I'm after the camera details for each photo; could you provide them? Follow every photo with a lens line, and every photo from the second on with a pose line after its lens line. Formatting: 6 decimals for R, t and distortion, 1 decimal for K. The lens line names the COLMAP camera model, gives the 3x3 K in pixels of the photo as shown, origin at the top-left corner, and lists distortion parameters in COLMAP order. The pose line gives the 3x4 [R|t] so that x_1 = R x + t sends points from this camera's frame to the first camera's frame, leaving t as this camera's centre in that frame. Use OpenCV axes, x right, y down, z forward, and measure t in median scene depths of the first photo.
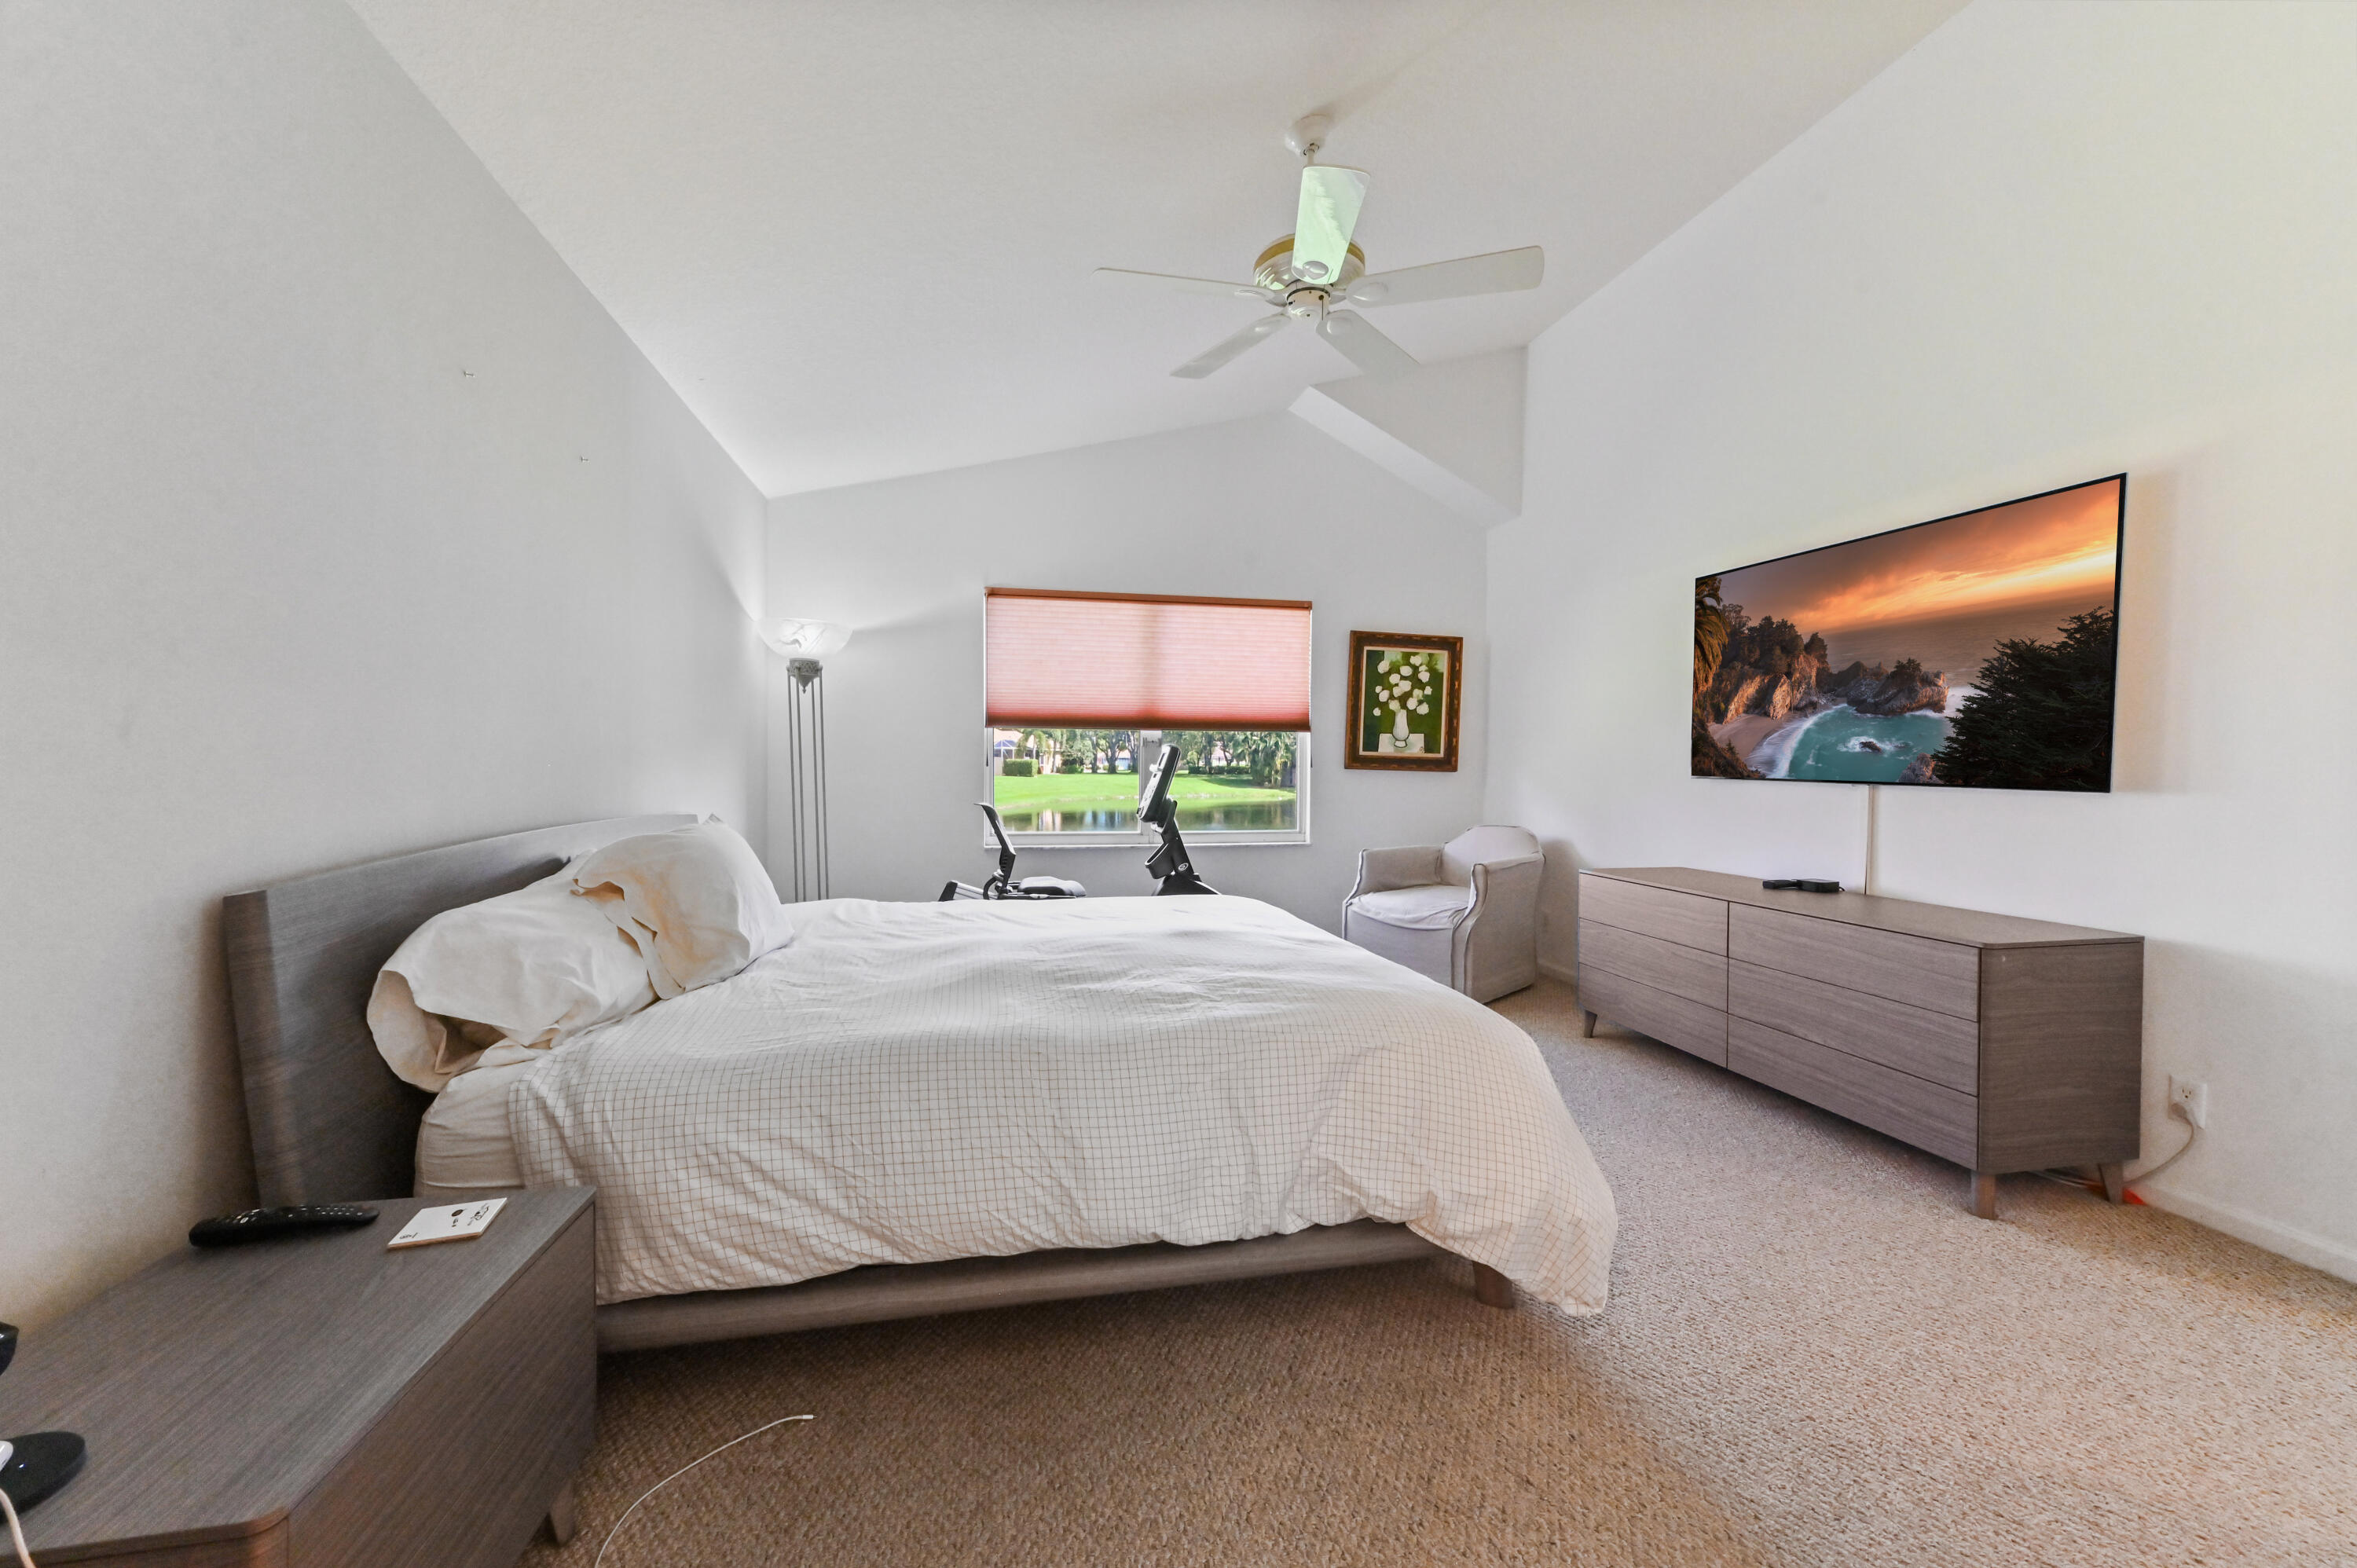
lens RADIAL K [[937.4, 0, 1177.1], [0, 937.4, 801.2], [0, 0, 1]] dist [-0.001104, -0.000135]
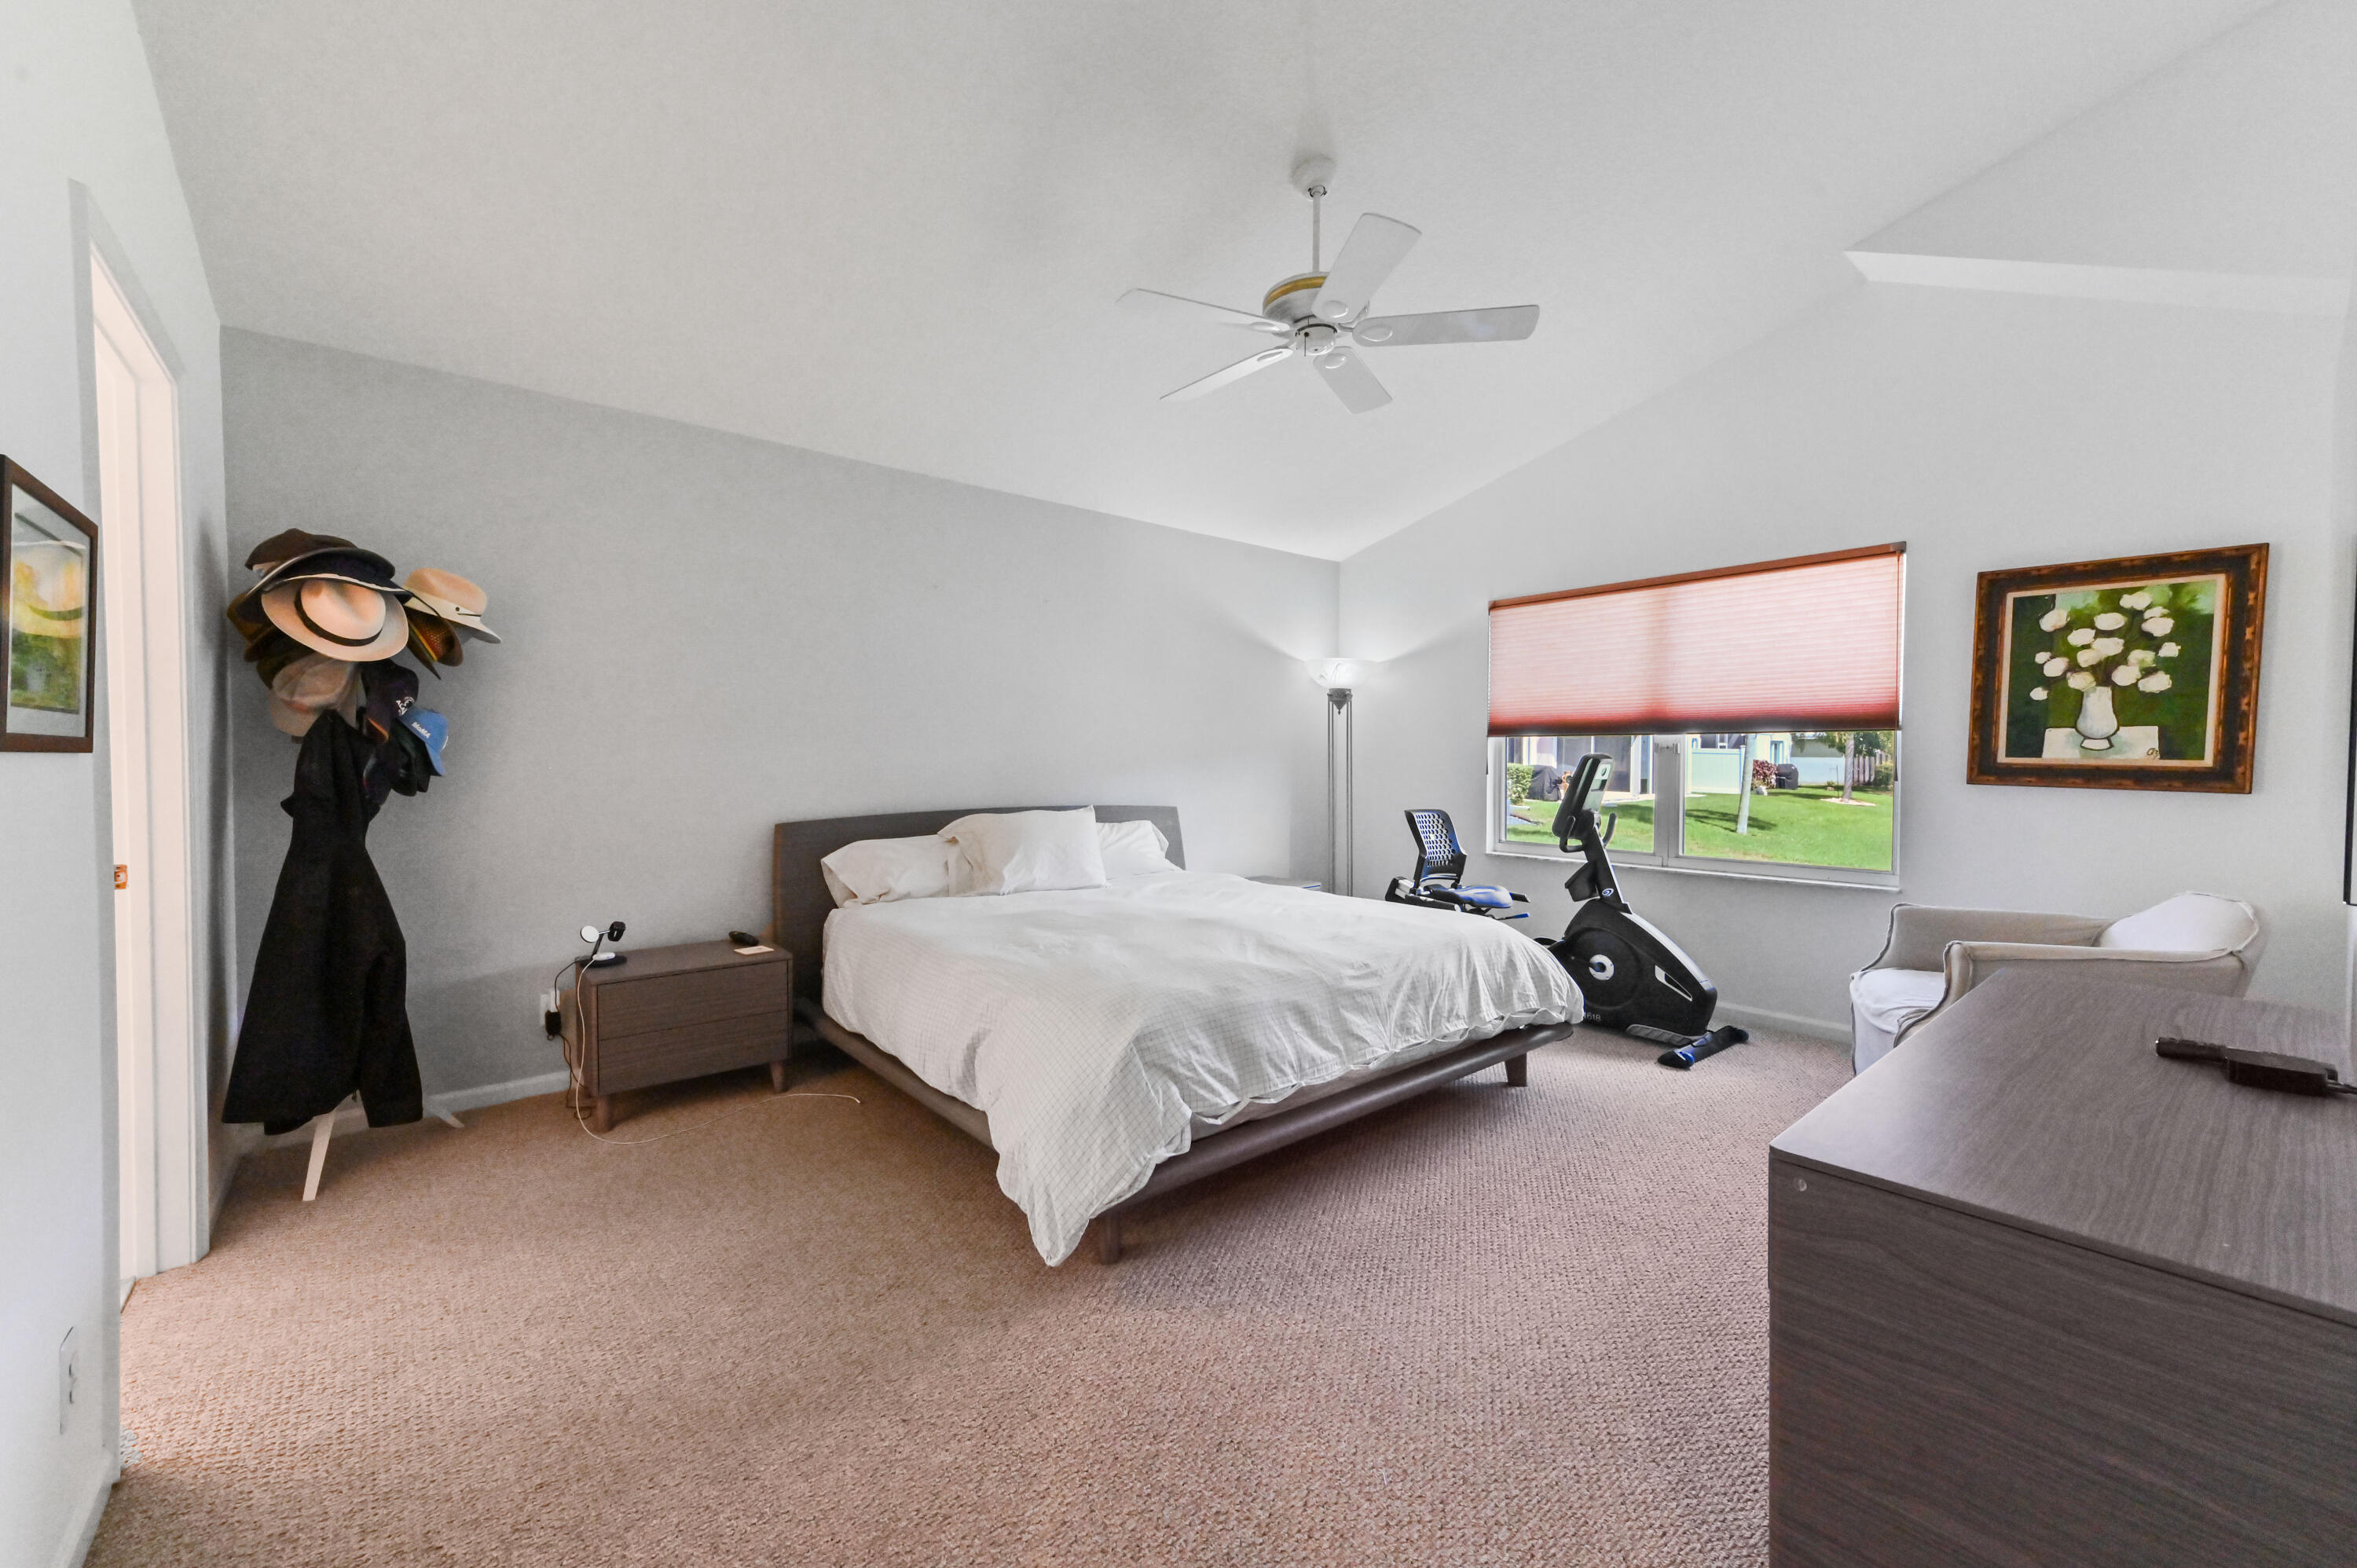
lens RADIAL K [[937.4, 0, 1177.1], [0, 937.4, 801.2], [0, 0, 1]] dist [-0.001104, -0.000135]
pose [[0.450146, 0.035252, -0.892259, 0.512944], [-0.039492, 0.999029, 0.019546, -0.013261], [0.892081, 0.026439, 0.451101, 0.207026]]
